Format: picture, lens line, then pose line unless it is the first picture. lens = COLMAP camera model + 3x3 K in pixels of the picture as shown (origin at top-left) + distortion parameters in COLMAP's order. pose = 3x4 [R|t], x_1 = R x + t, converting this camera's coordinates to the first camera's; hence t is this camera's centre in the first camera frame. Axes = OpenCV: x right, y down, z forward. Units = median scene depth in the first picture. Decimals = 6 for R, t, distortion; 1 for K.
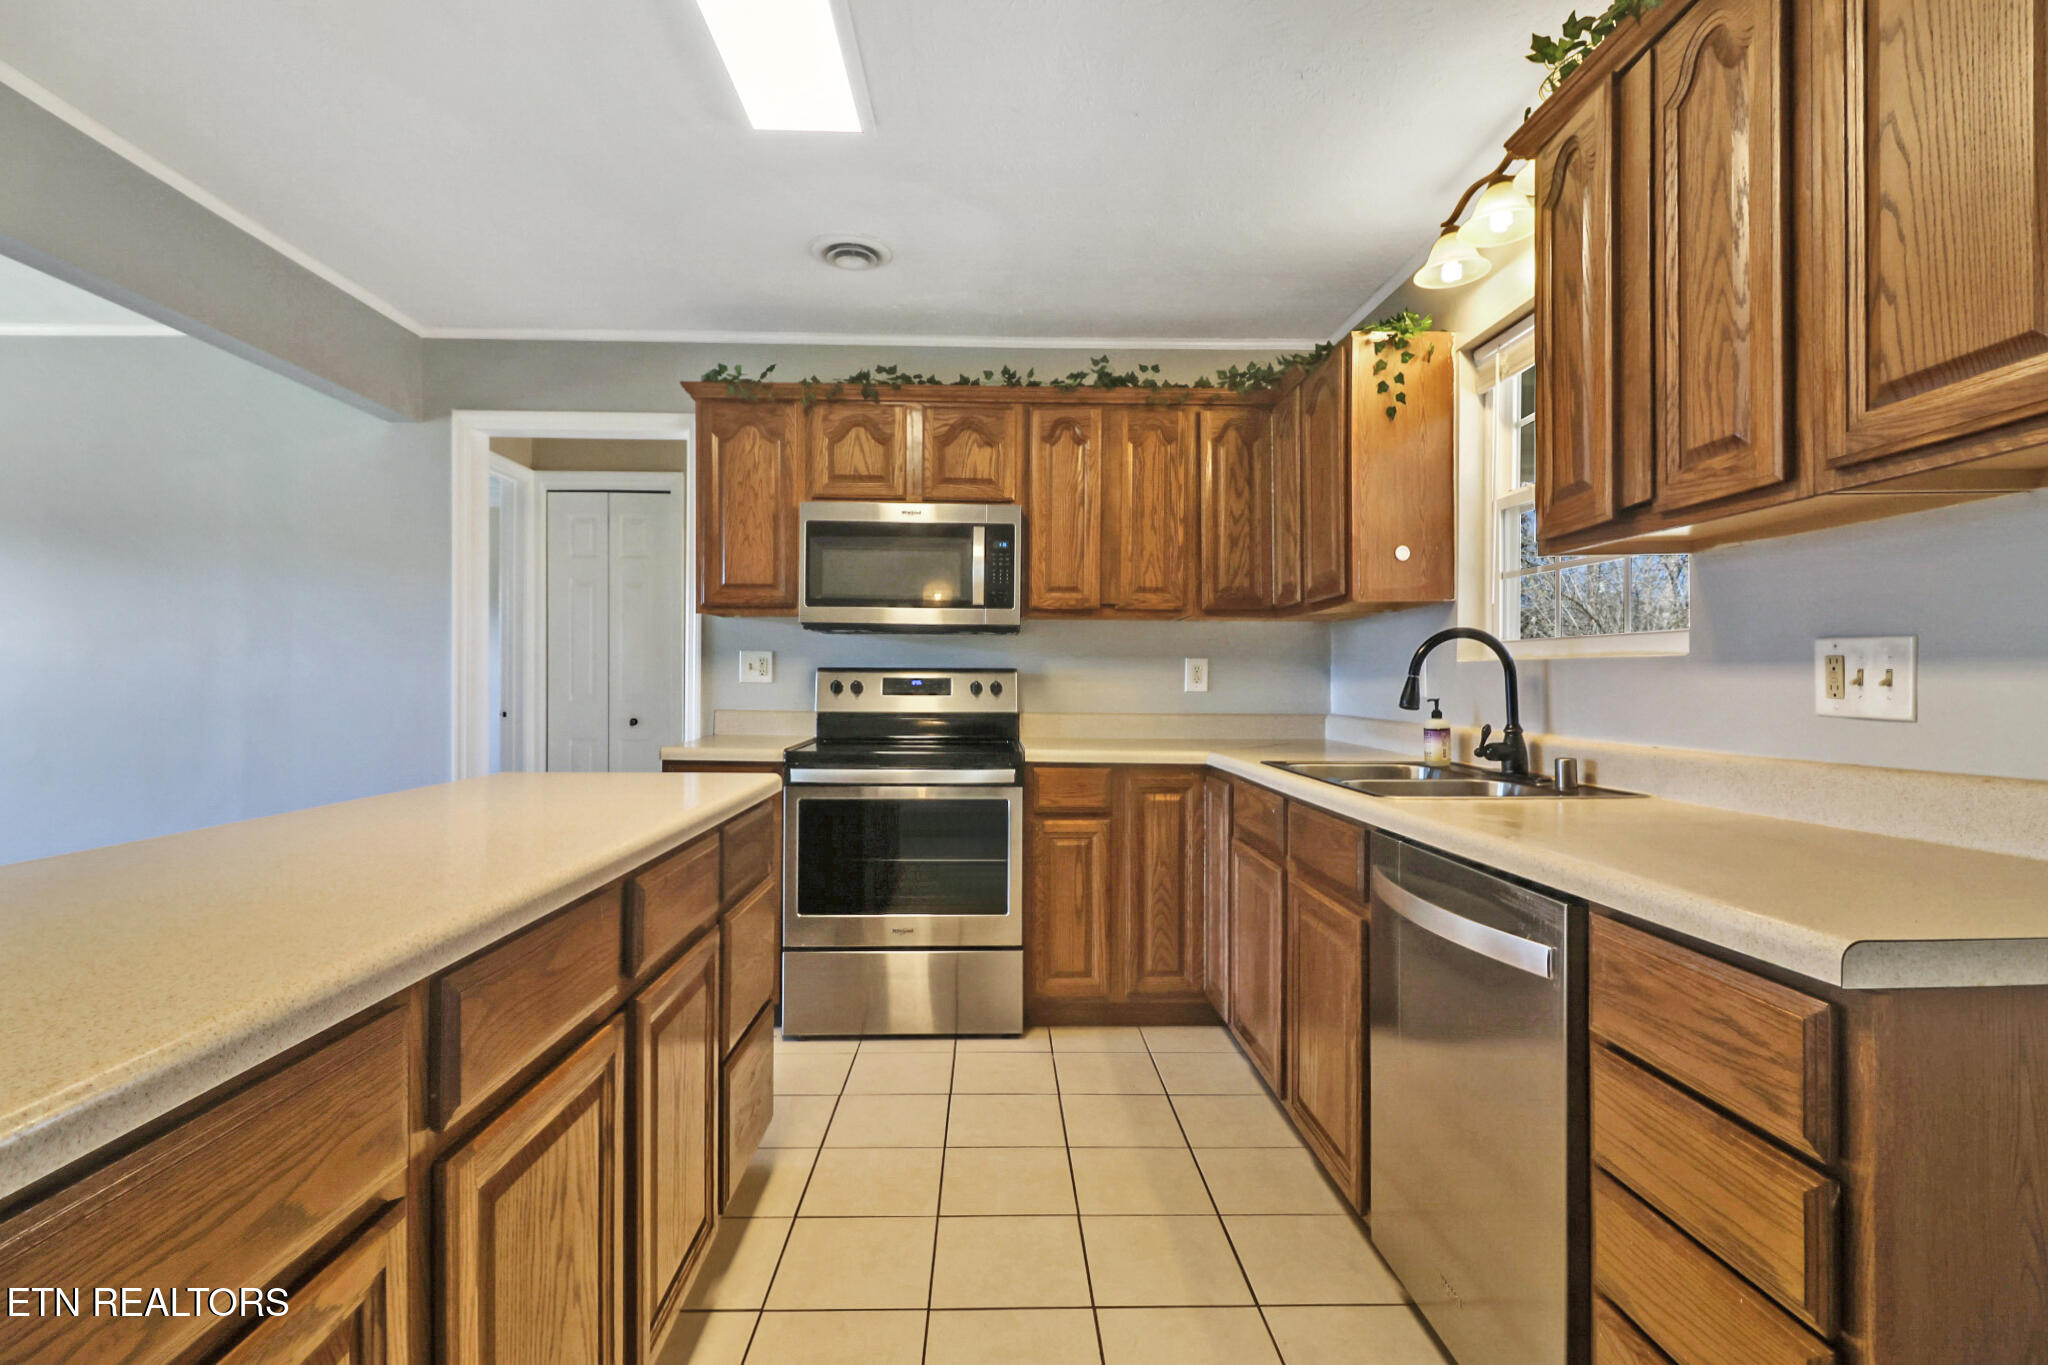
lens RADIAL K [[947.6, 0, 1014.4], [0, 947.6, 685.6], [0, 0, 1]] dist [0.000450, -0.005241]
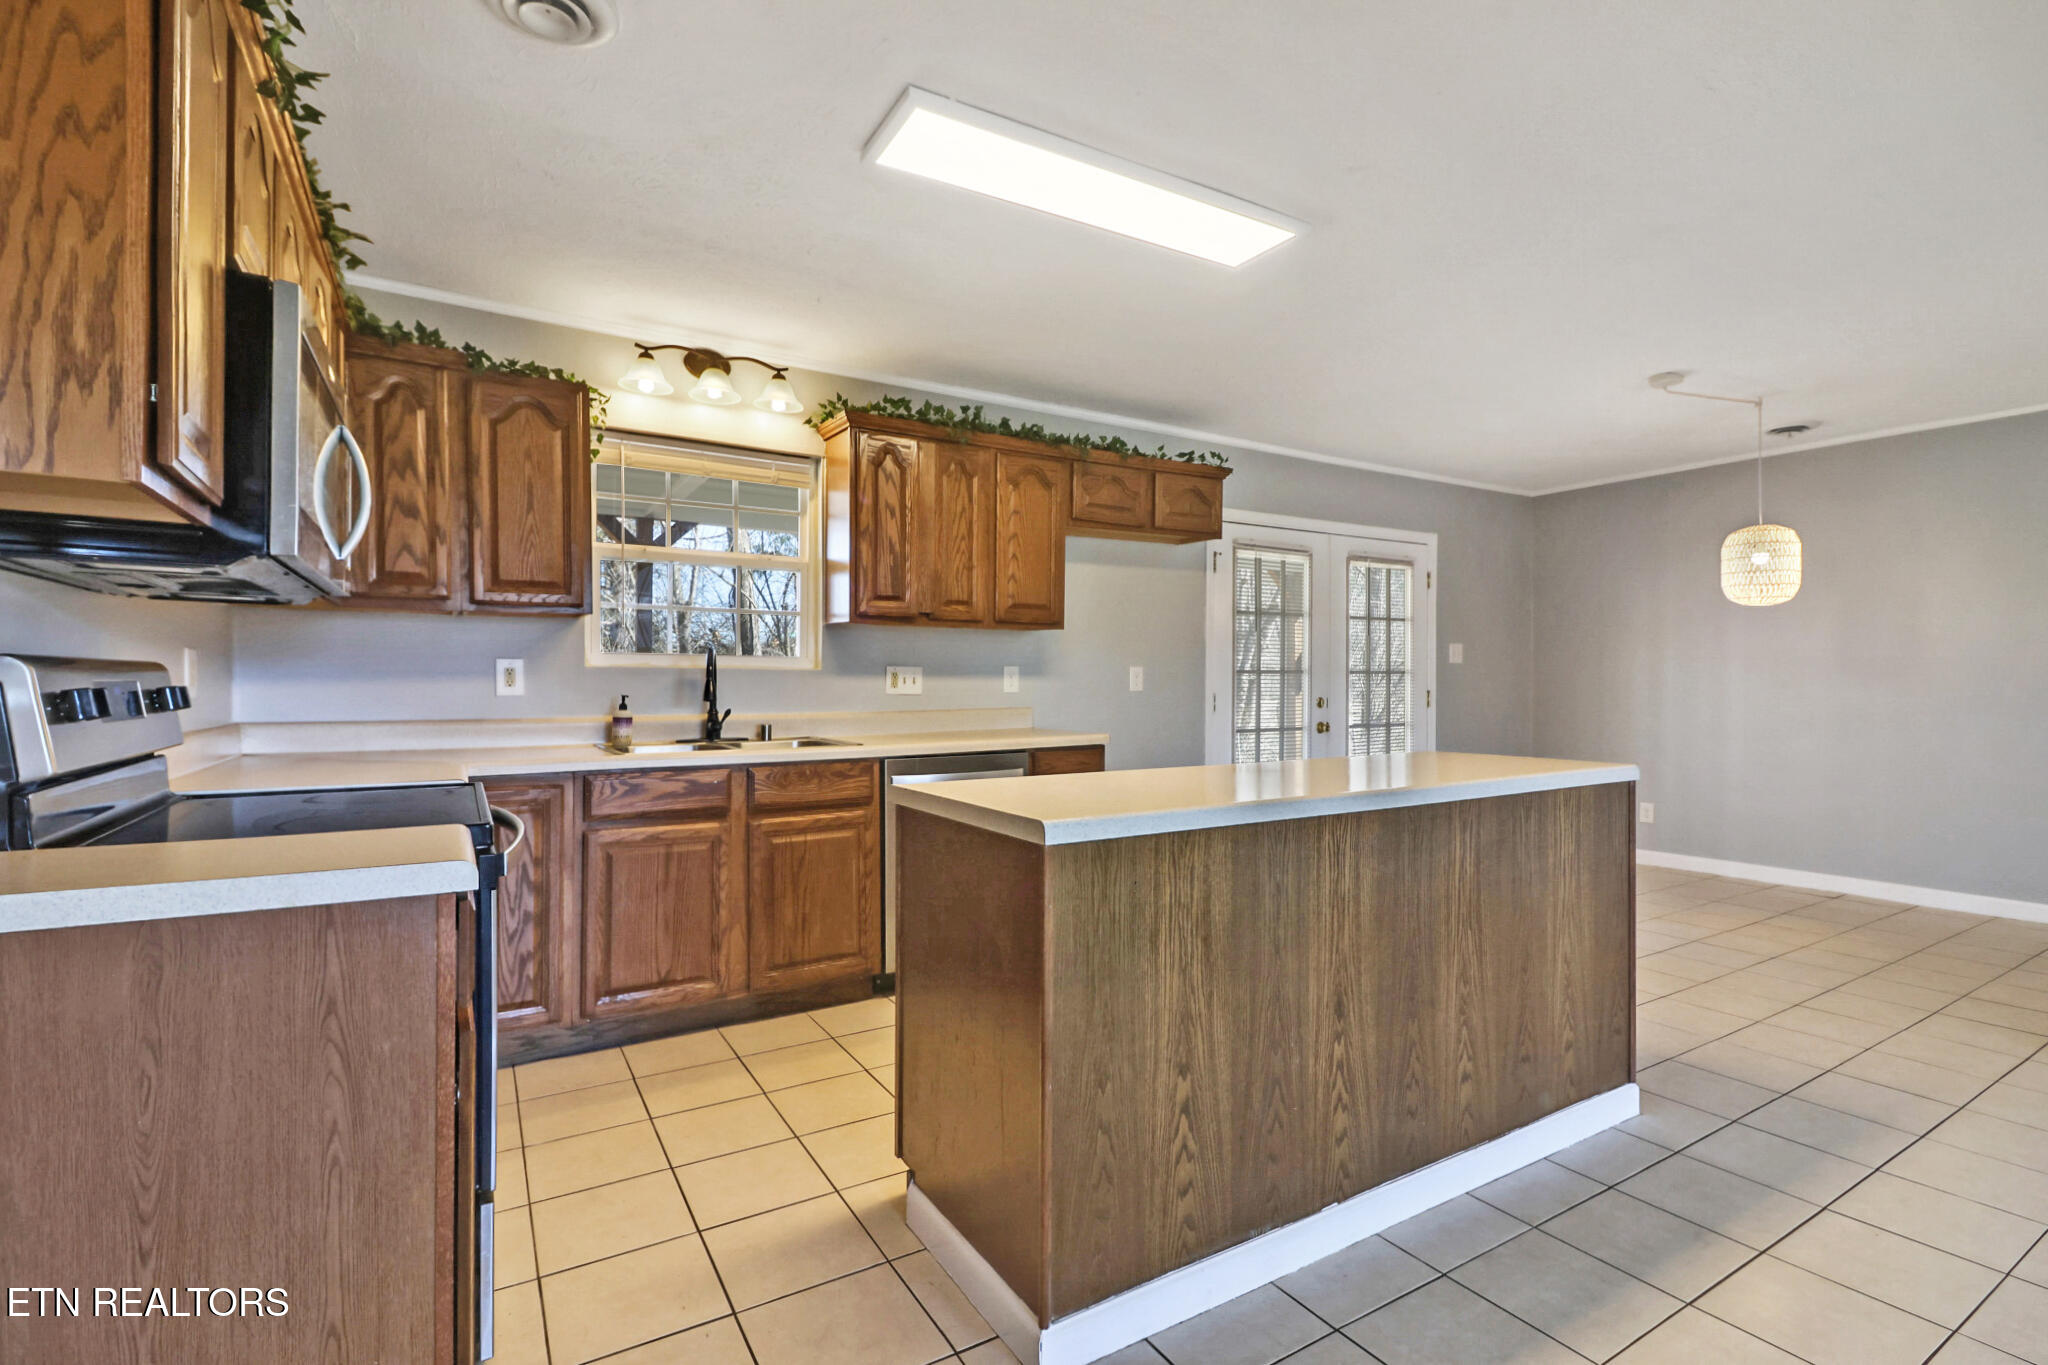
lens RADIAL K [[947.6, 0, 1033.5], [0, 947.6, 680.3], [0, 0, 1]] dist [0.000450, -0.005241]
pose [[-0.504349, -0.005155, 0.863484, -0.762909], [0.000389, 0.999981, 0.006197, -0.011597], [-0.863500, 0.003462, -0.504338, 0.907042]]
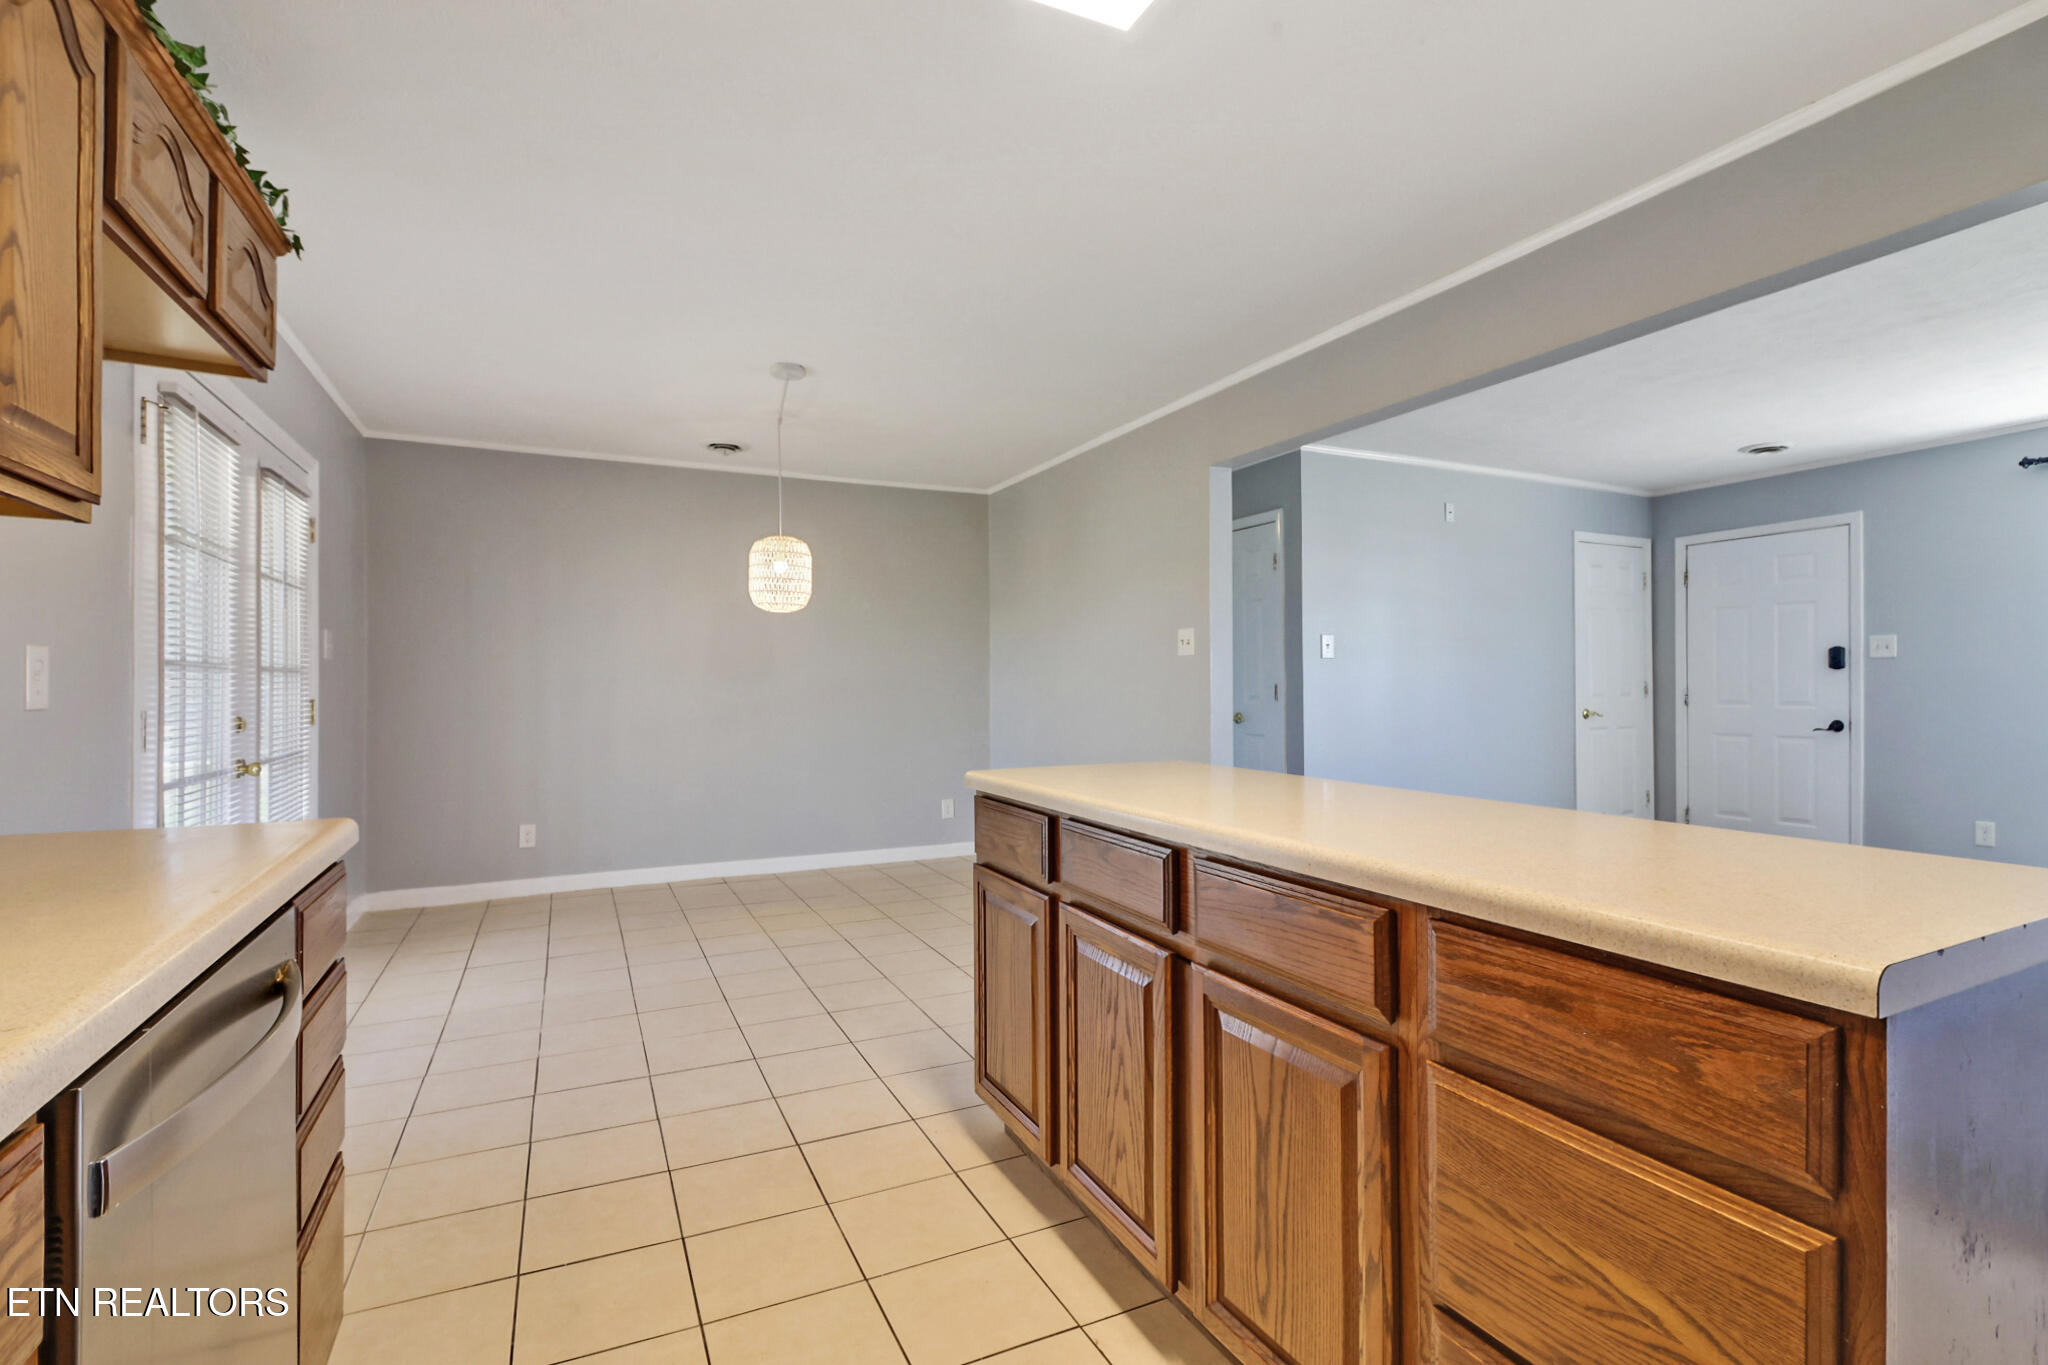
lens RADIAL K [[947.6, 0, 1030.5], [0, 947.6, 686.0], [0, 0, 1]] dist [0.000450, -0.005241]
pose [[-0.909287, -0.002821, -0.416161, 0.075332], [-0.002363, 0.999996, -0.001616, 0.001090], [0.416164, -0.000486, -0.909289, 0.778438]]
